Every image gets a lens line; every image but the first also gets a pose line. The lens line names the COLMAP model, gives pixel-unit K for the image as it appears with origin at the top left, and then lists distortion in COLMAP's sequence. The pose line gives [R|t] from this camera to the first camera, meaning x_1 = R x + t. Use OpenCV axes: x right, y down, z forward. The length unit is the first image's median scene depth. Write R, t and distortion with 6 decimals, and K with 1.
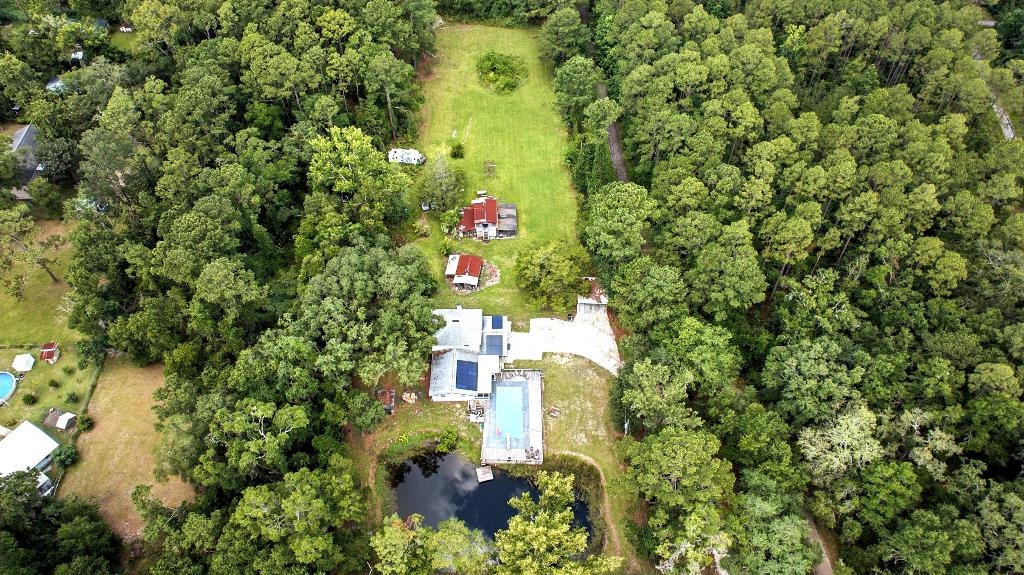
lens RADIAL K [[712.9, 0, 517.4], [0, 712.9, 288.6], [0, 0, 1]] dist [-0.000519, -0.000035]
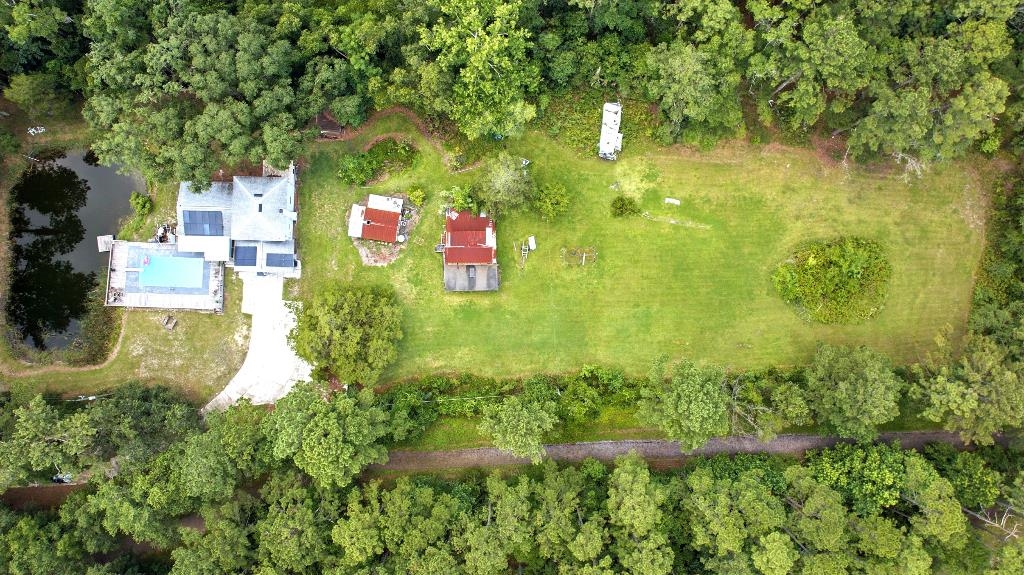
lens RADIAL K [[709.1, 0, 514.9], [0, 709.1, 281.3], [0, 0, 1]] dist [-0.029422, 0.002387]
pose [[-0.036683, 0.999107, -0.020990, 0.002659], [-0.774158, -0.015129, 0.632812, -0.656458], [0.631929, 0.039463, 0.774021, 0.537604]]
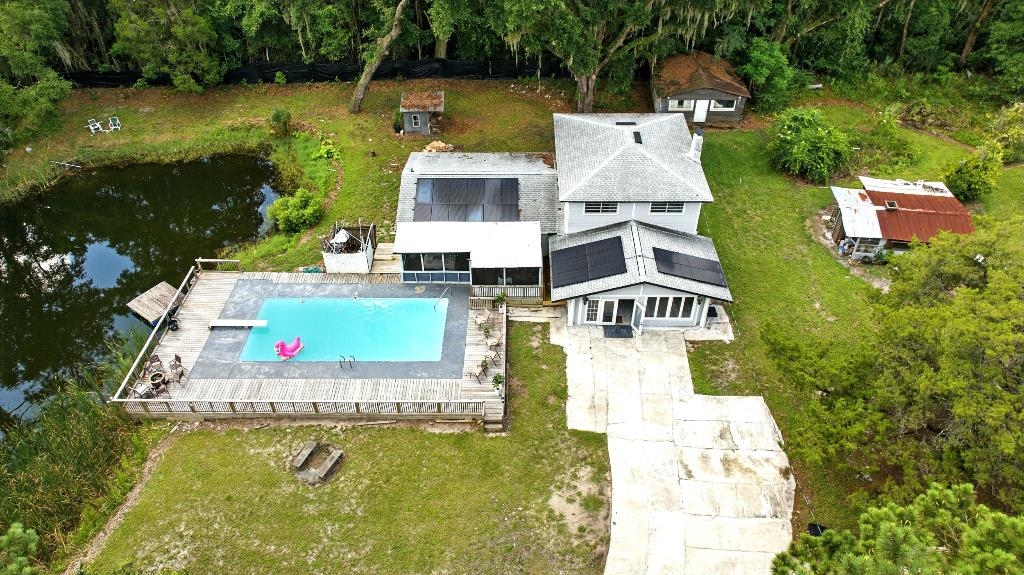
lens RADIAL K [[709.1, 0, 512.0], [0, 709.1, 287.4], [0, 0, 1]] dist [-0.029422, 0.002387]
pose [[-0.012414, 0.670258, -0.742024, 0.177960], [-0.768932, 0.467983, 0.435586, -0.015267], [0.639210, 0.575973, 0.509573, 0.805541]]
